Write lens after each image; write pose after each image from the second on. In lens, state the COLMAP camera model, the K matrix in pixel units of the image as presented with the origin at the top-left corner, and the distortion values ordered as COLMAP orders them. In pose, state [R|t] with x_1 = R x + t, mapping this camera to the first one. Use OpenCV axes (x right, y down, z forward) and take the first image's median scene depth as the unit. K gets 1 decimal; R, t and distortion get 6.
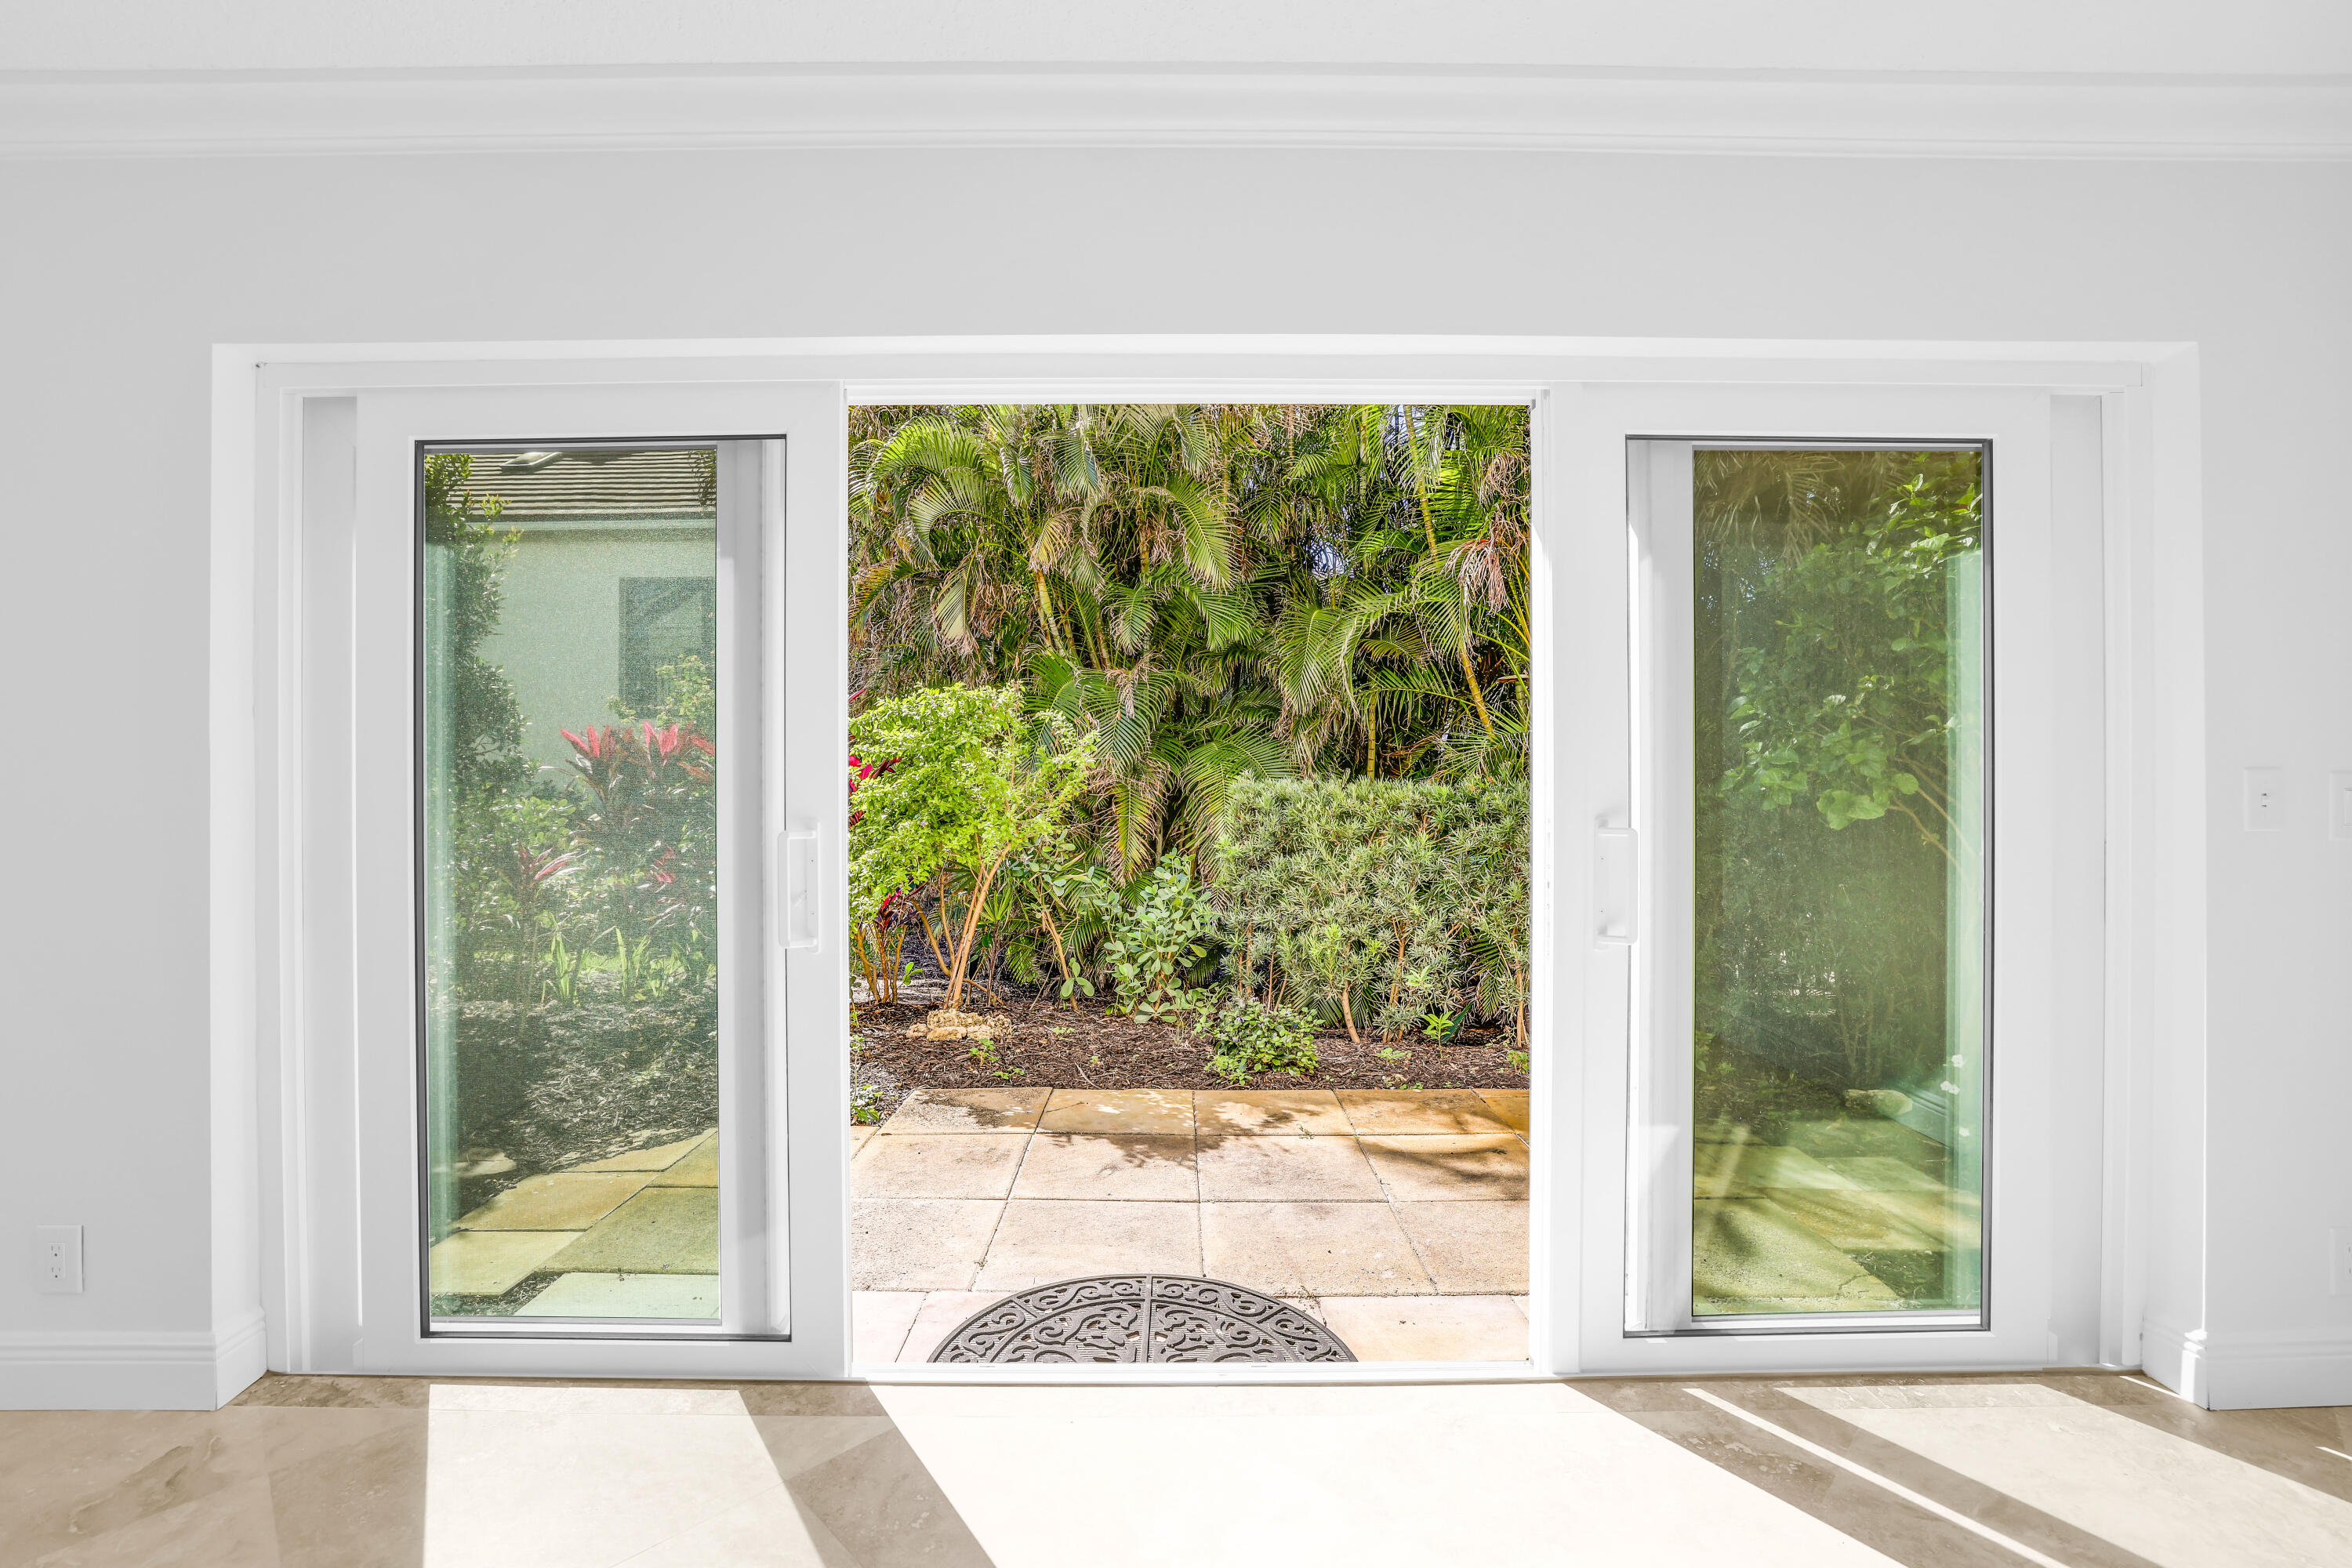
lens RADIAL K [[1028.8, 0, 1174.9], [0, 1028.8, 787.9], [0, 0, 1]] dist [-0.053919, 0.021818]
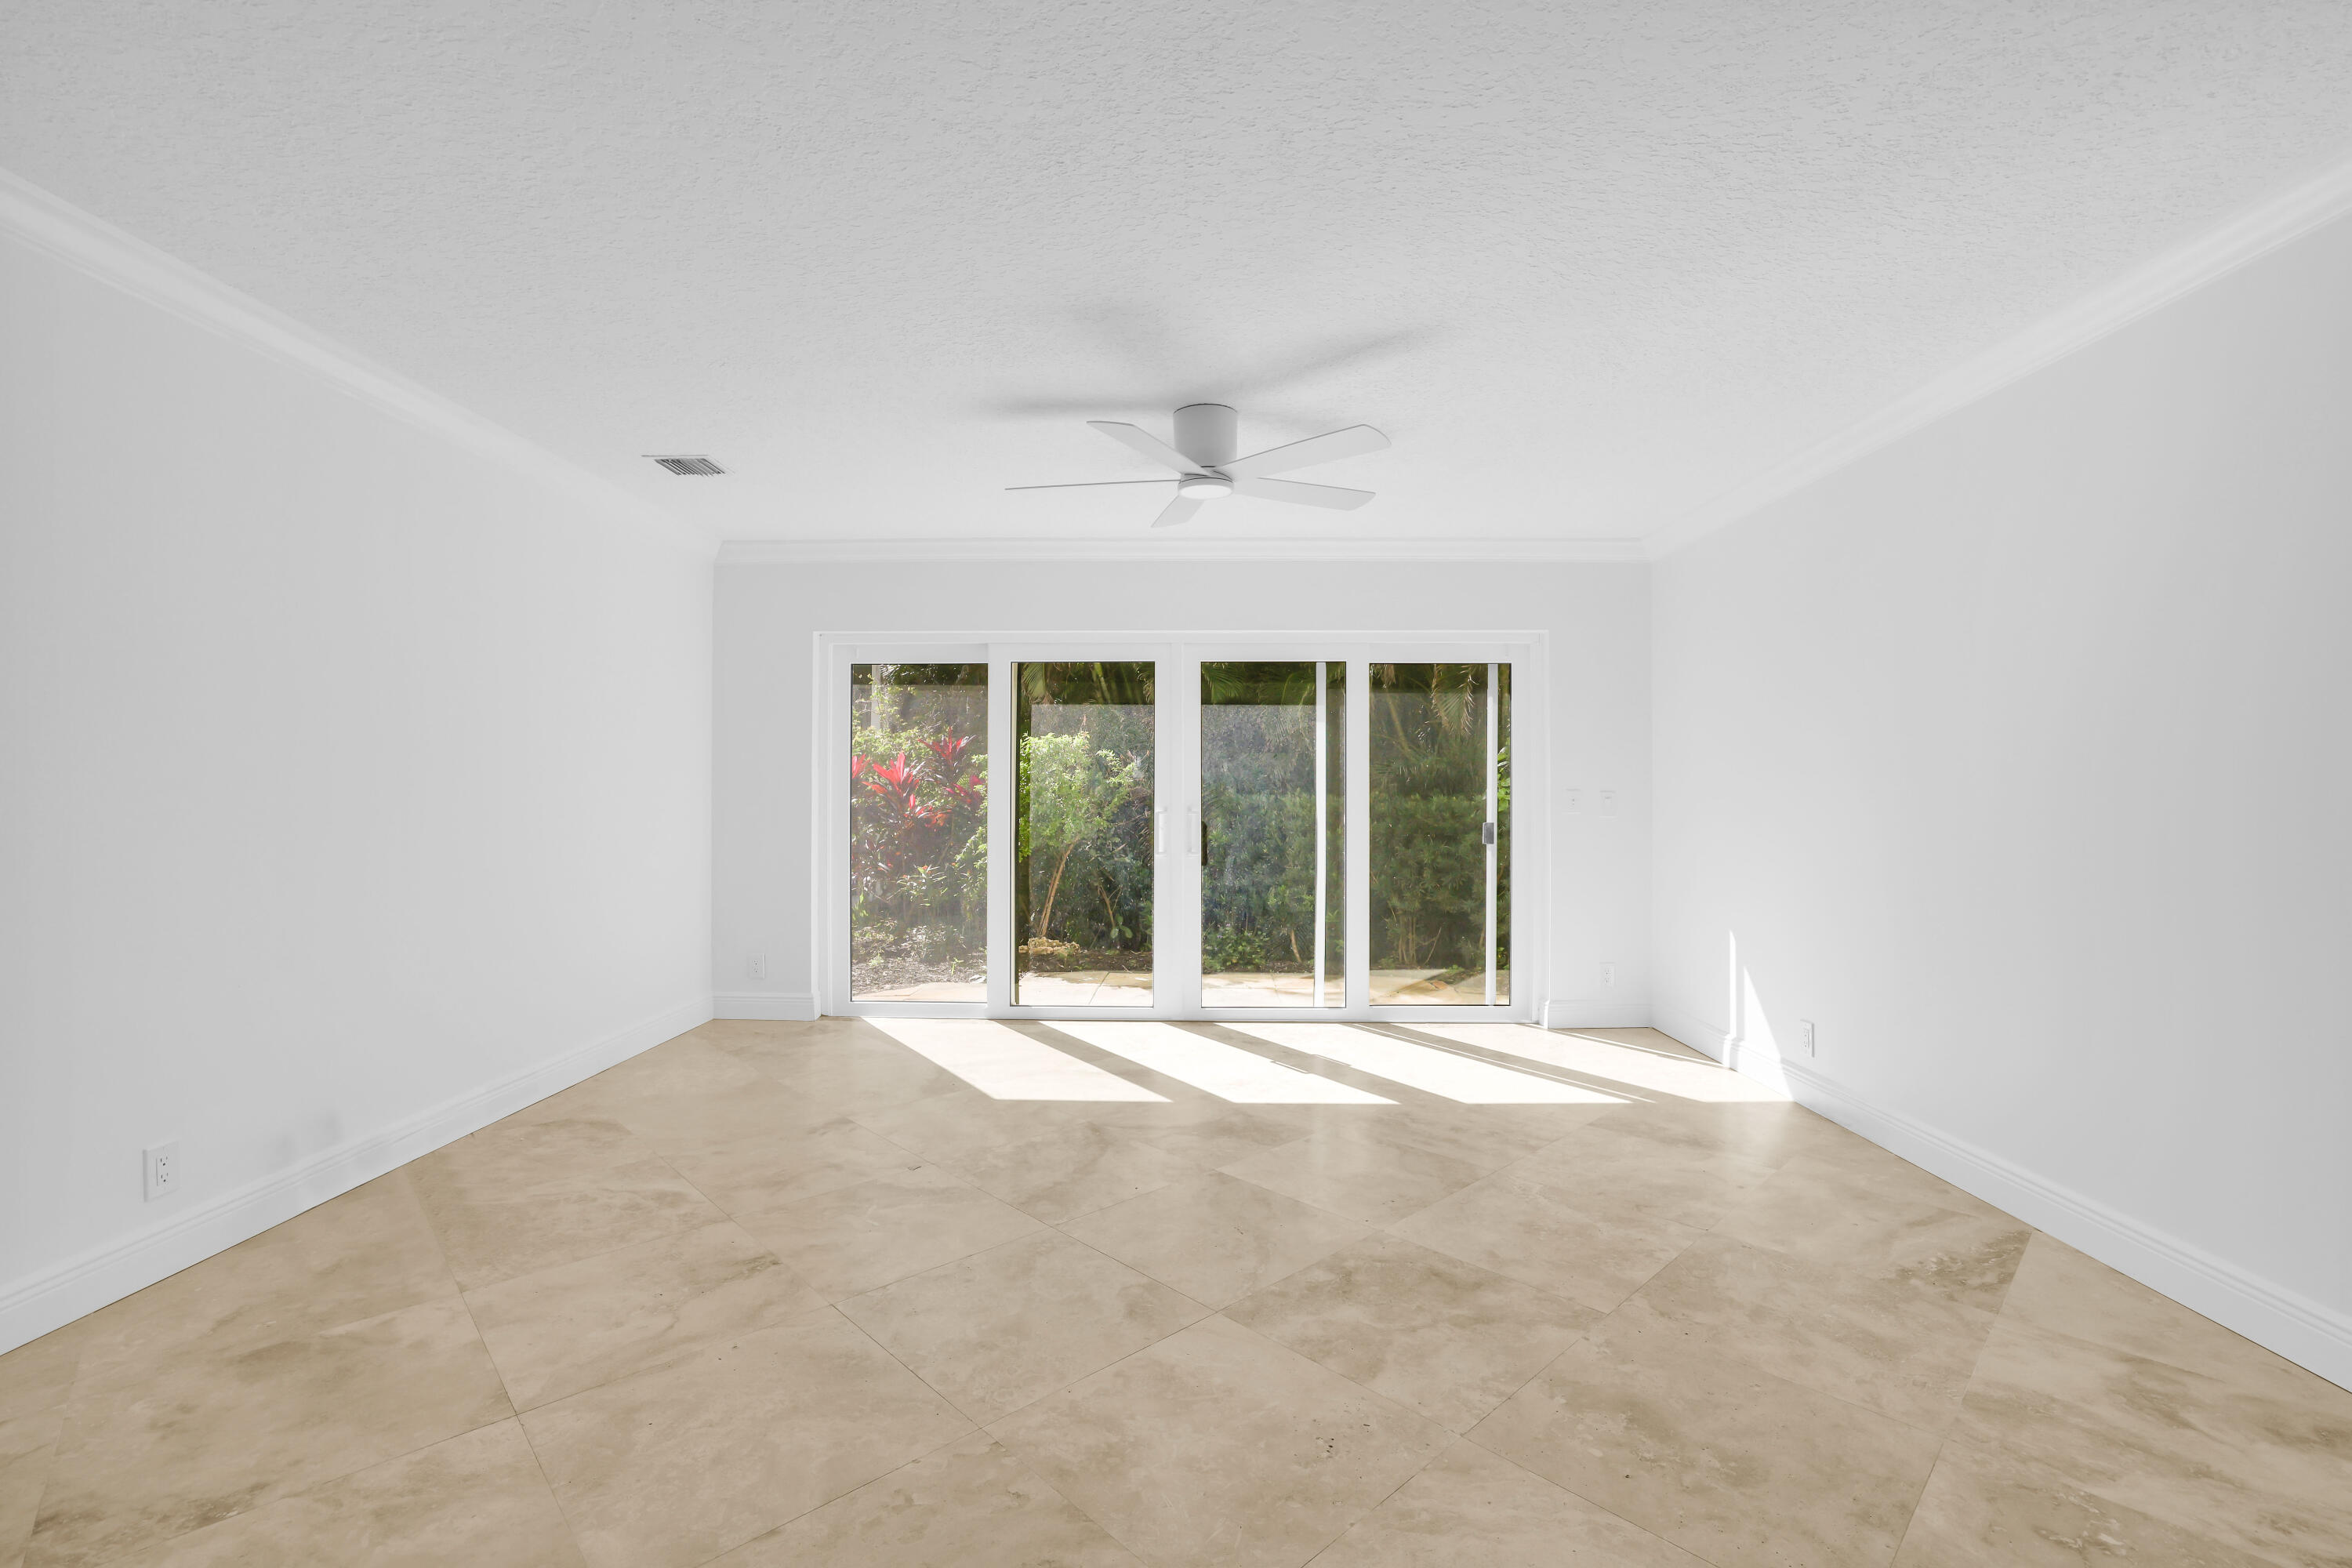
lens RADIAL K [[1028.8, 0, 1174.9], [0, 1028.8, 787.9], [0, 0, 1]] dist [-0.053919, 0.021818]
pose [[0.999361, 0.004133, -0.035496, 0.042191], [-0.004647, 0.999885, -0.014428, 0.005764], [0.035433, 0.014583, 0.999266, -0.582821]]
